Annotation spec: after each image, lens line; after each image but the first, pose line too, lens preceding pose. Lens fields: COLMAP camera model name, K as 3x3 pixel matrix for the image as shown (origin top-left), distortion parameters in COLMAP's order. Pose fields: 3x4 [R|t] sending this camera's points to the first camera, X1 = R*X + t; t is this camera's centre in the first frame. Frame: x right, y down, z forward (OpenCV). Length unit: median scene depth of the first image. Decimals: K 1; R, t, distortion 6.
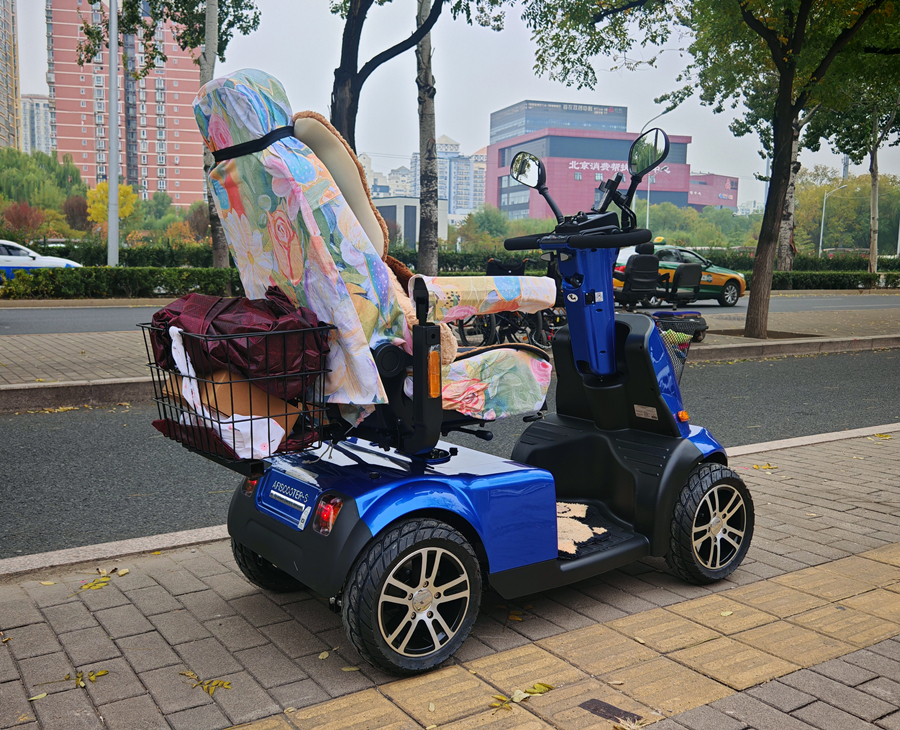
lens RADIAL K [[884.6, 0, 446.0], [0, 884.6, 361.8], [0, 0, 1]] dist [0.015989, 0.000000]
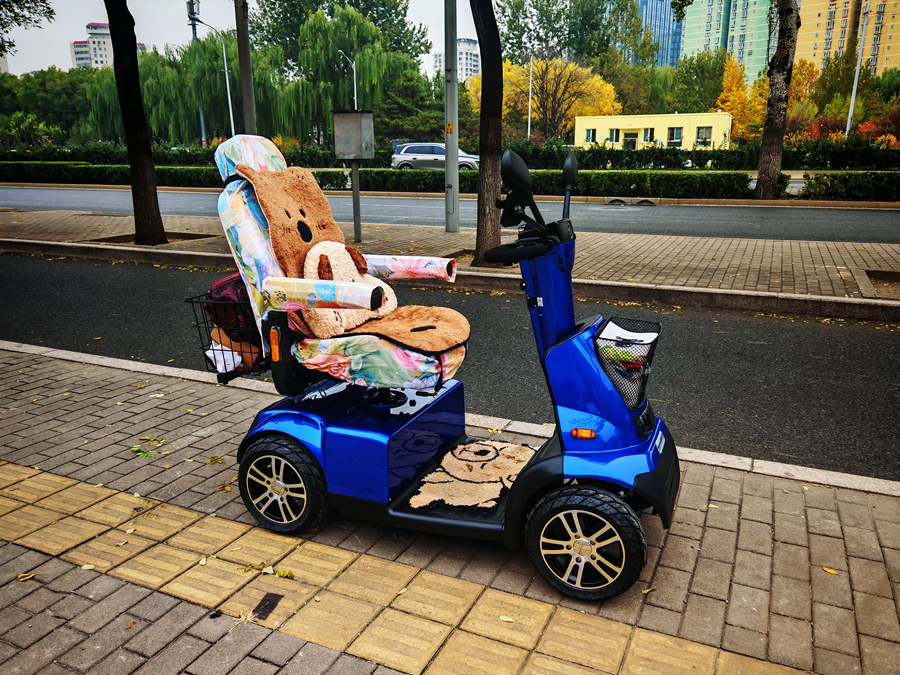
lens RADIAL K [[709.3, 0, 450.2], [0, 709.3, 342.5], [0, 0, 1]] dist [0.023987, -0.022660]
pose [[0.553375, 0.206390, -0.806957, 1.001915], [-0.092472, 0.978048, 0.186736, -0.216666], [0.827783, -0.028714, 0.560313, 0.528165]]
